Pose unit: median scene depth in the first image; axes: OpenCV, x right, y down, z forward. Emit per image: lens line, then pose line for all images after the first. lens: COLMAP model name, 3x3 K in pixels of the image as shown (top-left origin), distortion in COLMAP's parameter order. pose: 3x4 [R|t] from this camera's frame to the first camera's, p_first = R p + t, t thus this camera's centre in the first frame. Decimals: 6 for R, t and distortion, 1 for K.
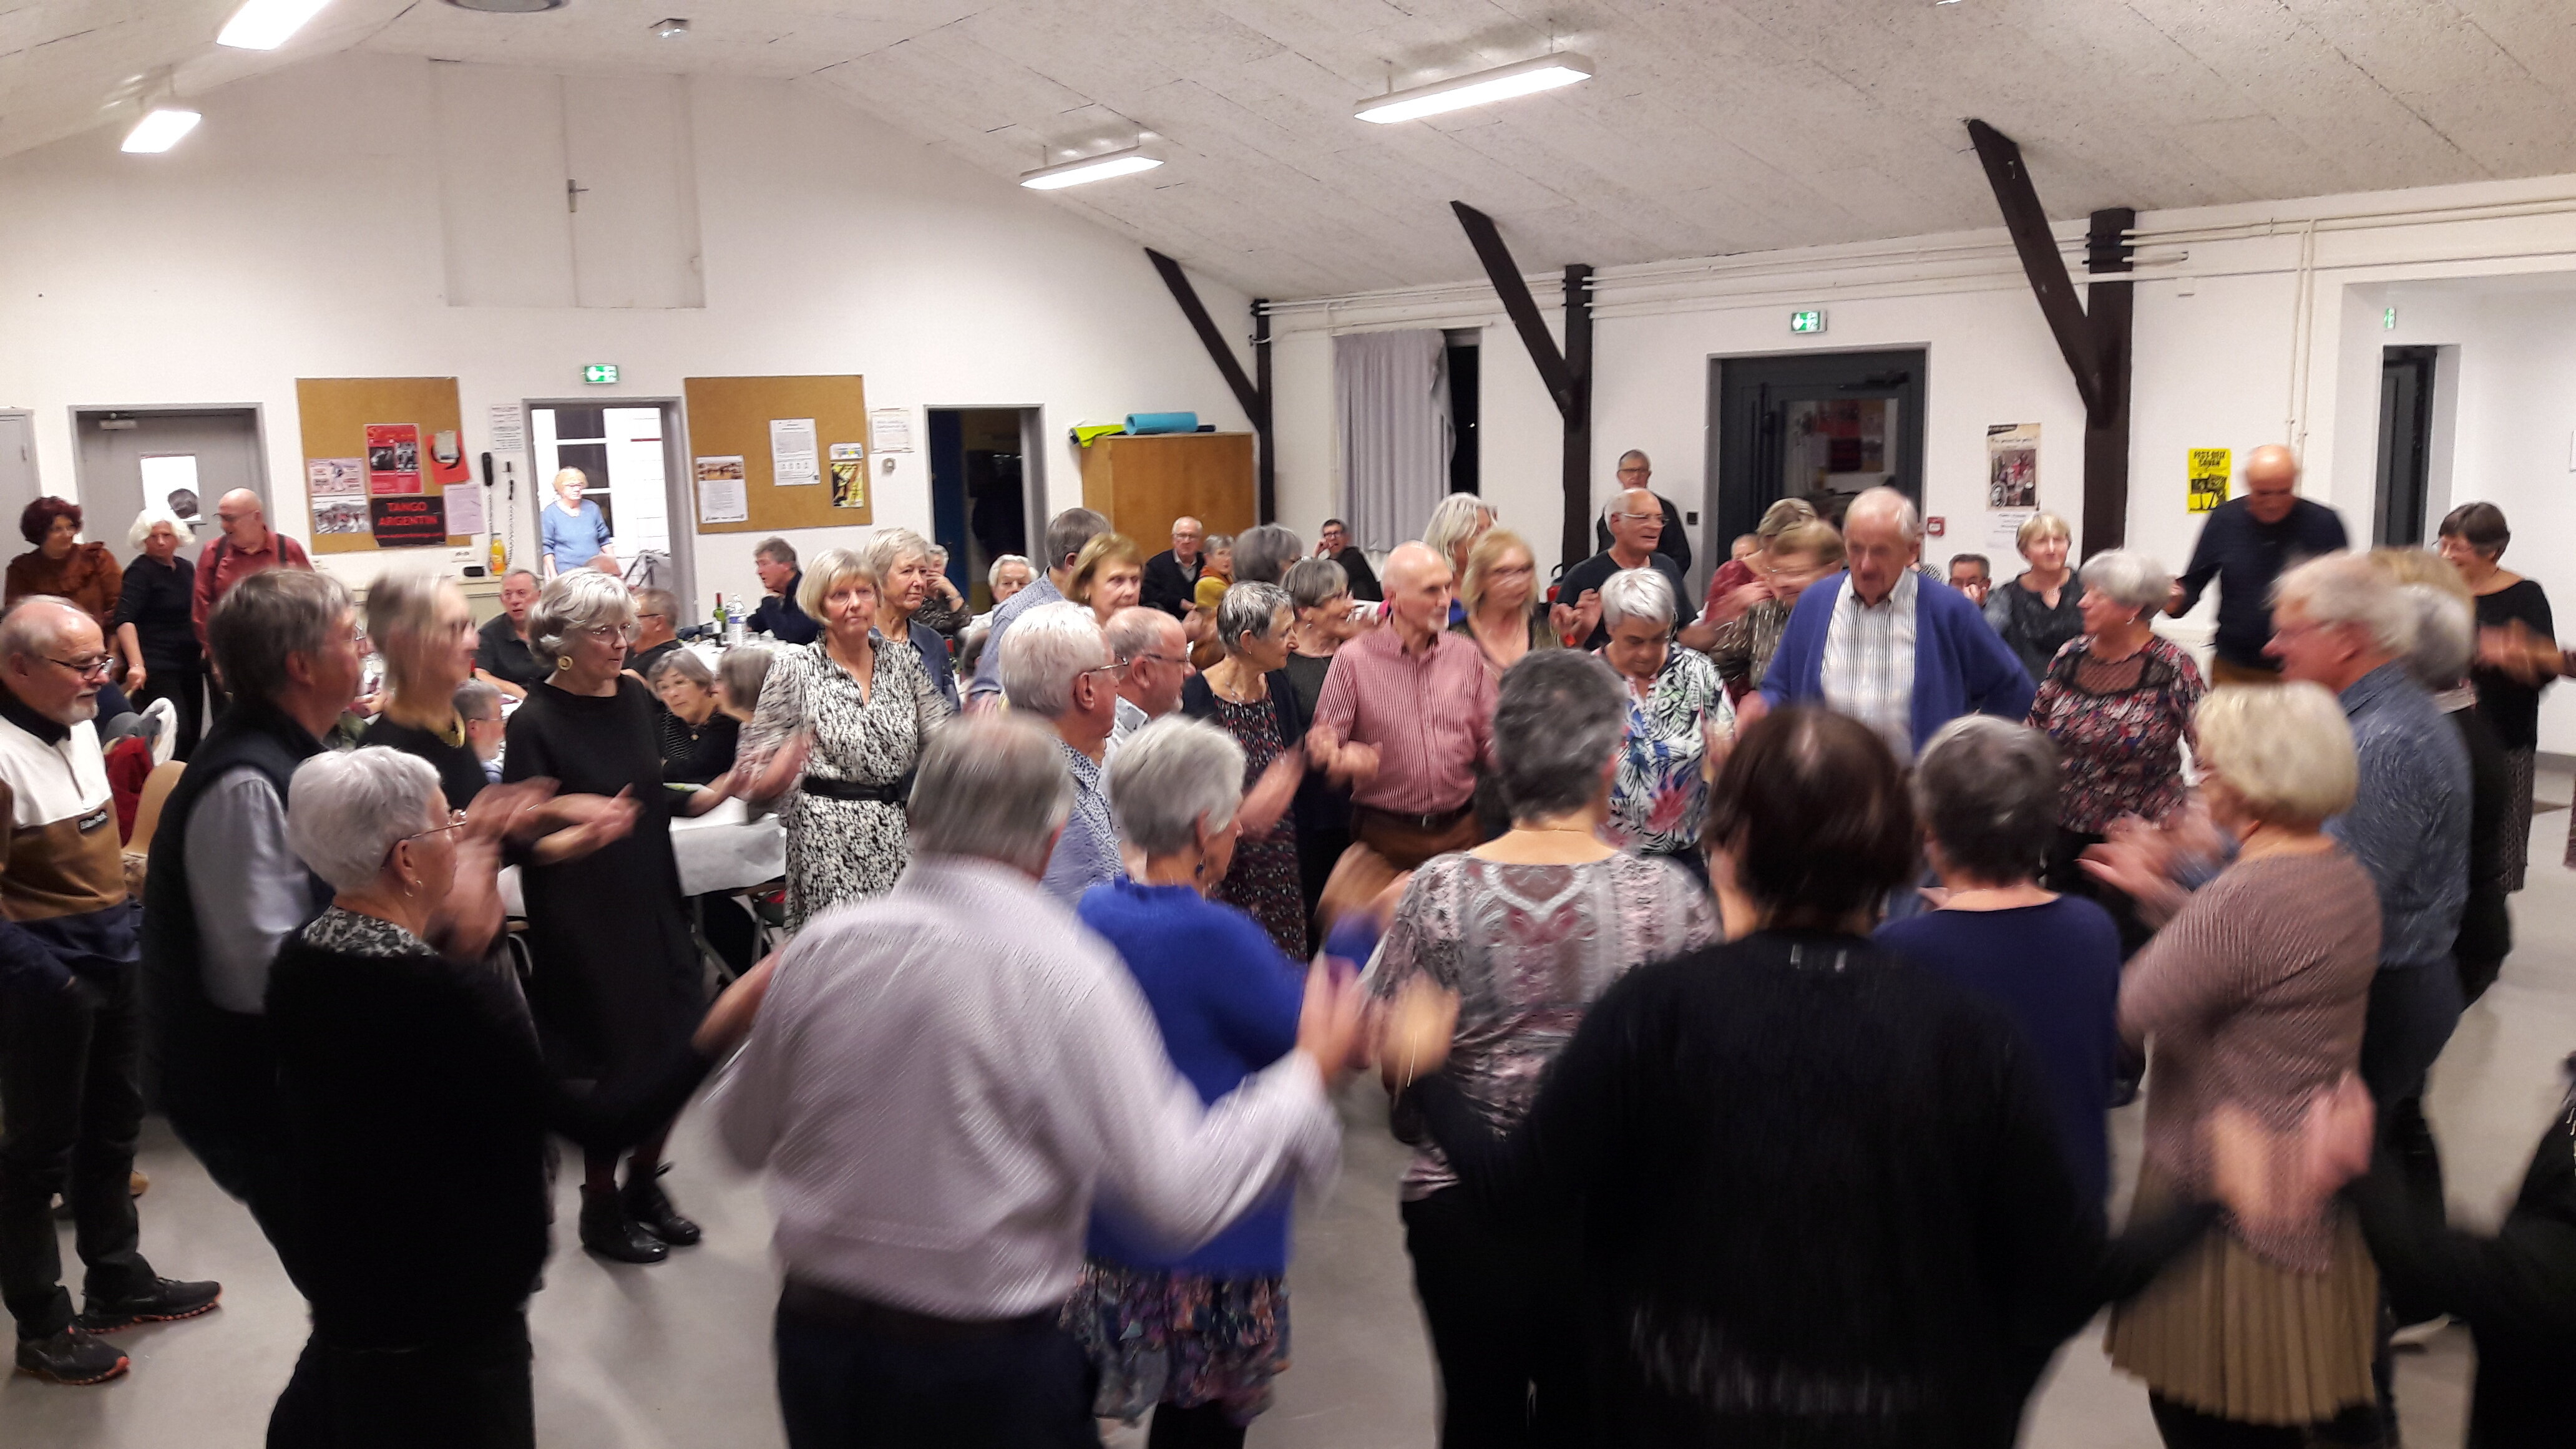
lens RADIAL K [[2043.3, 0, 1243.6], [0, 2043.3, 733.8], [0, 0, 1]] dist [0.189822, -0.503658]
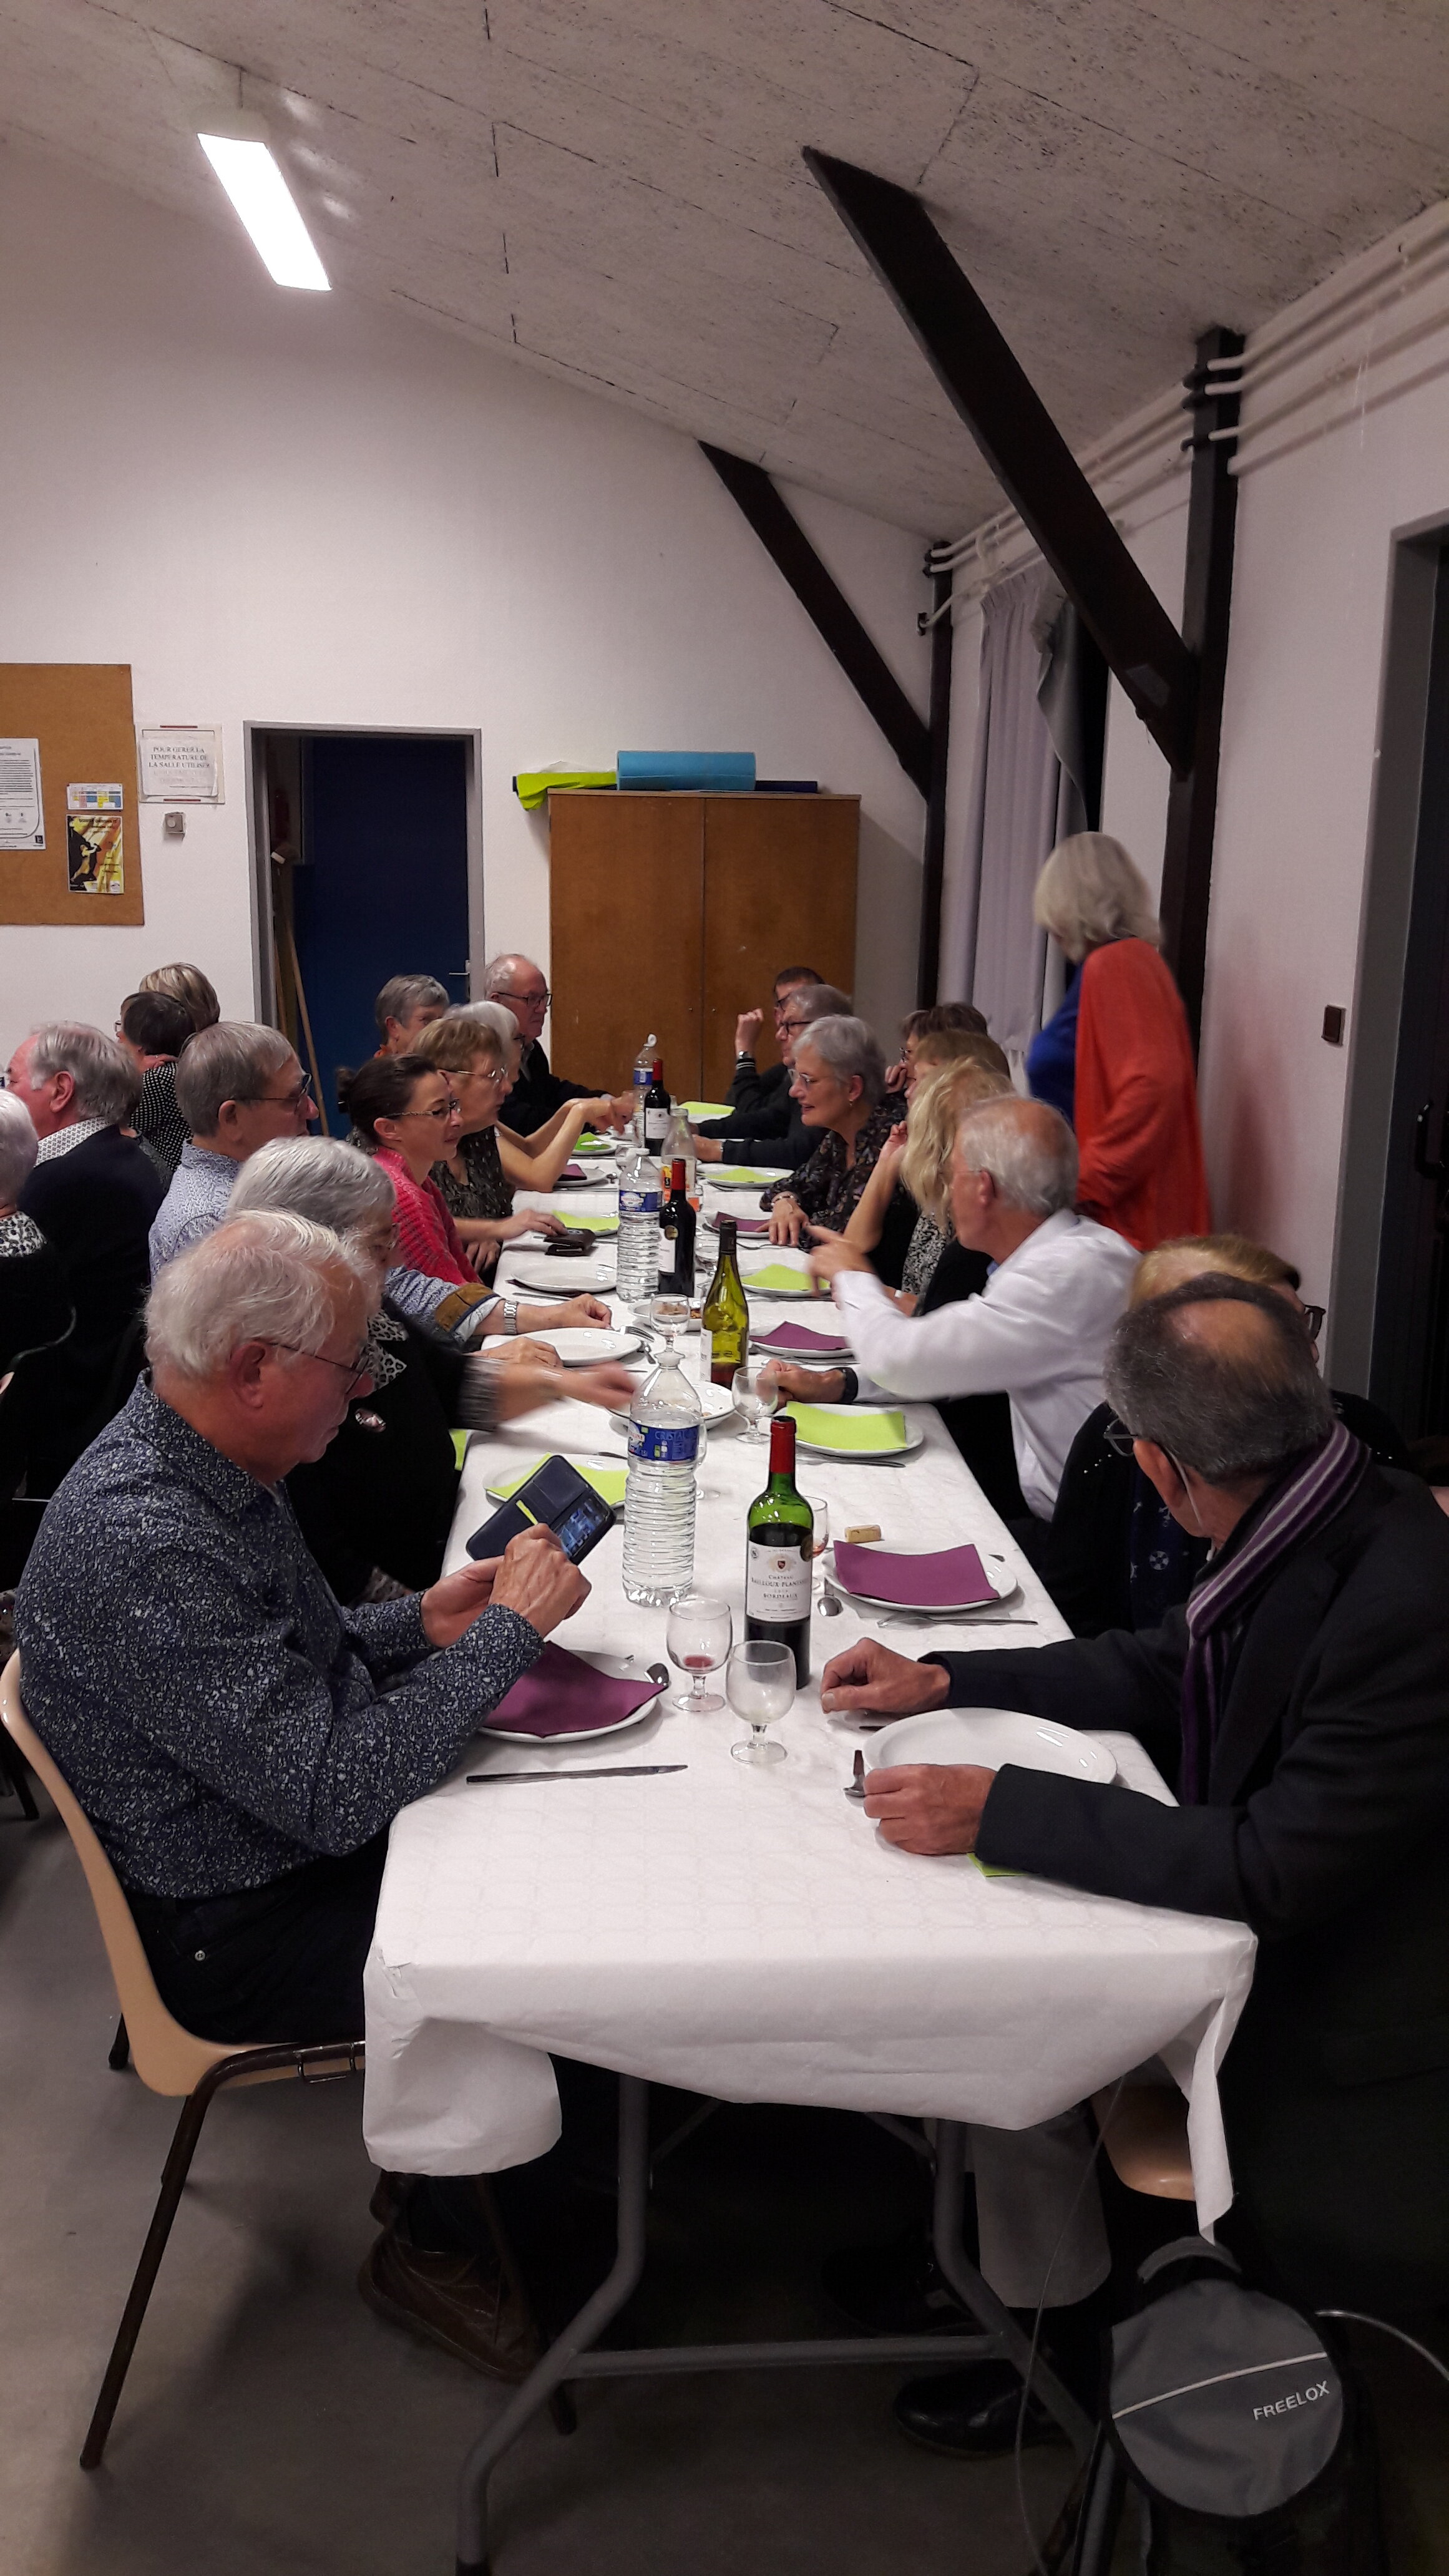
lens RADIAL K [[2013.1, 0, 724.5], [0, 2013.1, 1288.0], [0, 0, 1]] dist [0.254066, -0.764873]
pose [[0.891156, 0.133231, -0.433695, 0.247720], [-0.107810, 0.990716, 0.082819, -0.069469], [0.440702, -0.027048, 0.897246, 0.577249]]
